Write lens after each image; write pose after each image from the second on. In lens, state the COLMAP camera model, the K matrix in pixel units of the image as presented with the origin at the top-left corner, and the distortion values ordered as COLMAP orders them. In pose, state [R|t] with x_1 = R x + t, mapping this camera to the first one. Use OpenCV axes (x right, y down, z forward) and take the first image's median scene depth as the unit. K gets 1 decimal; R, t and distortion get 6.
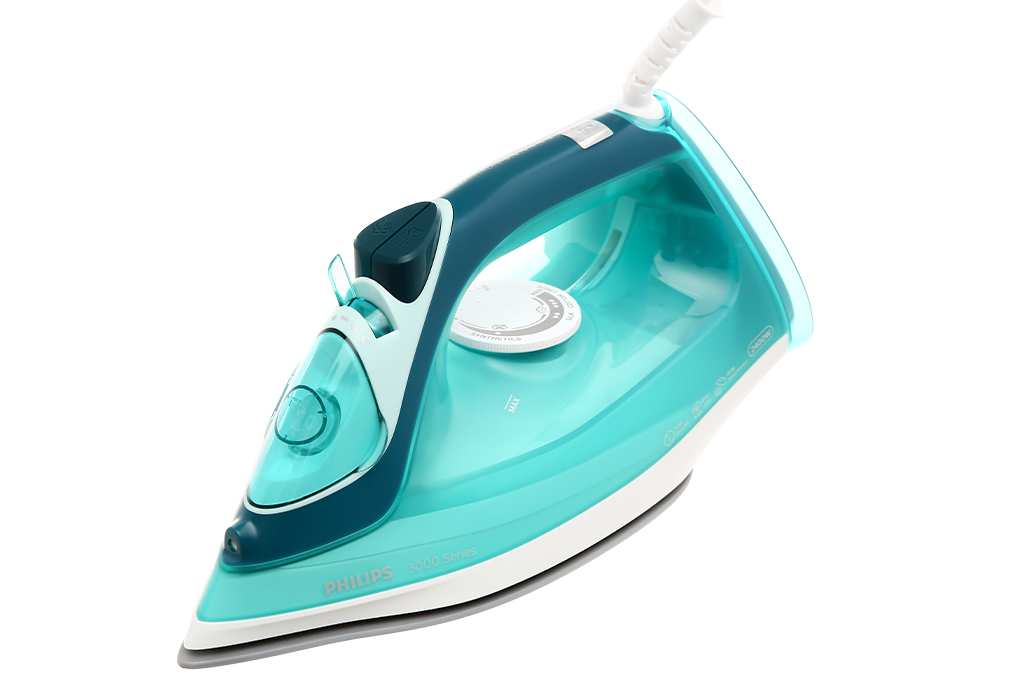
lens RADIAL K [[1989.6, 0, 510.0], [0, 1989.6, 340.0], [0, 0, 1]] dist [0.021965, 0.307750]
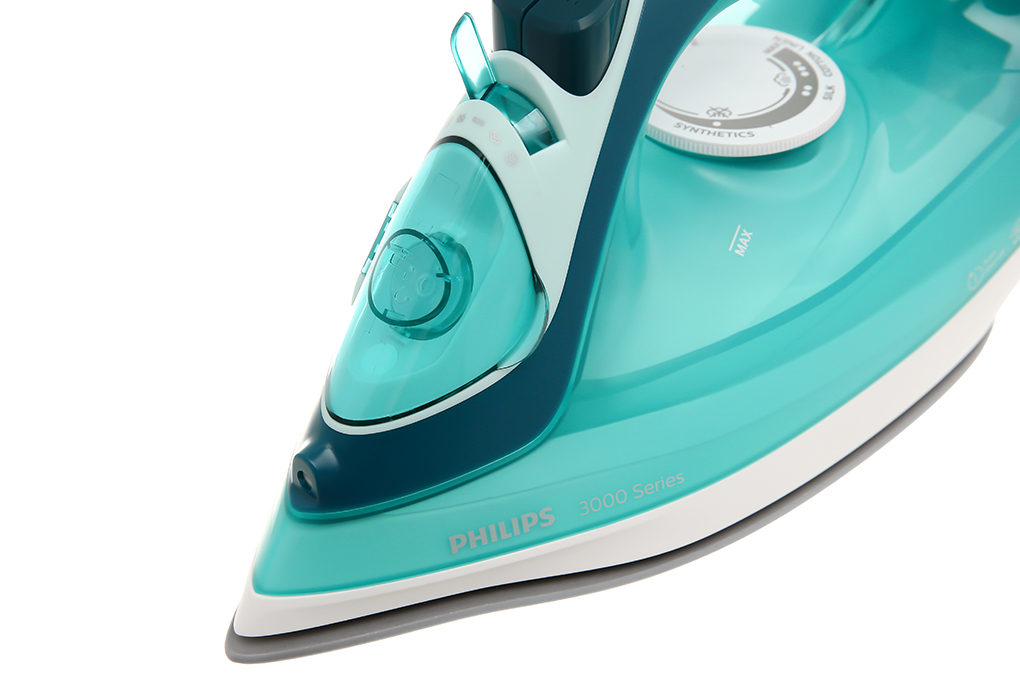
lens RADIAL K [[1989.6, 0, 510.0], [0, 1989.6, 340.0], [0, 0, 1]] dist [0.021965, 0.307750]
pose [[0.998398, 0.008266, -0.055975, -0.038012], [0.002930, 0.980392, 0.197037, -0.064825], [0.056506, -0.196885, 0.978797, 0.383377]]
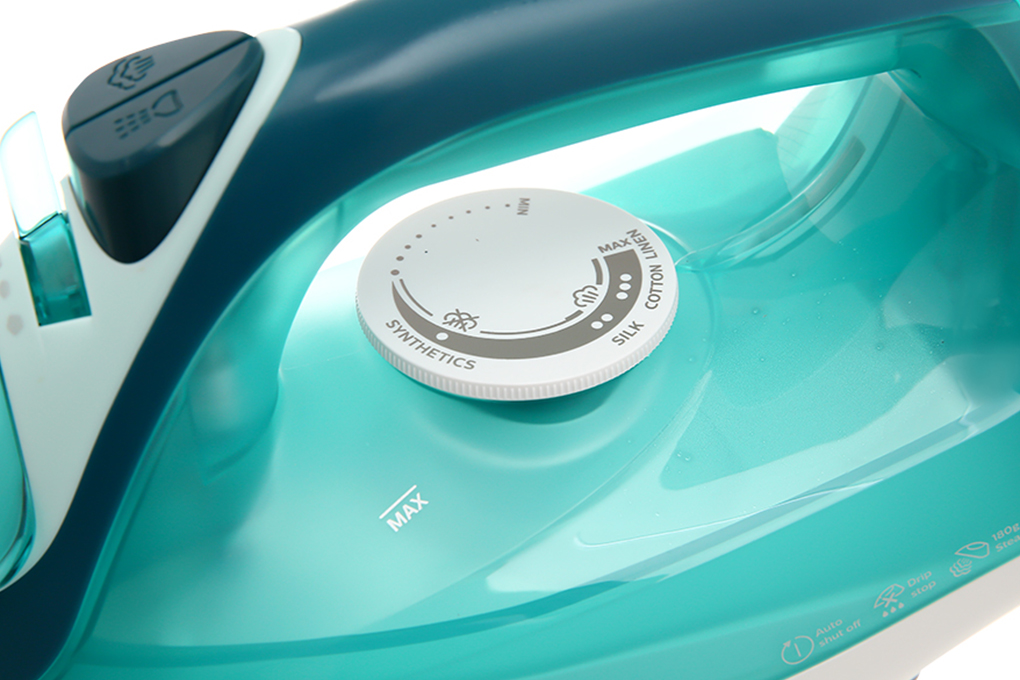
lens RADIAL K [[2000.0, 0, 510.0], [0, 2000.0, 340.0], [0, 0, 1]] dist [-0.057868, 0.254435]
pose [[0.876401, 0.274545, -0.395659, 0.196558], [-0.181333, 0.949243, 0.257012, -0.128206], [0.446138, -0.153500, 0.881702, 0.647516]]
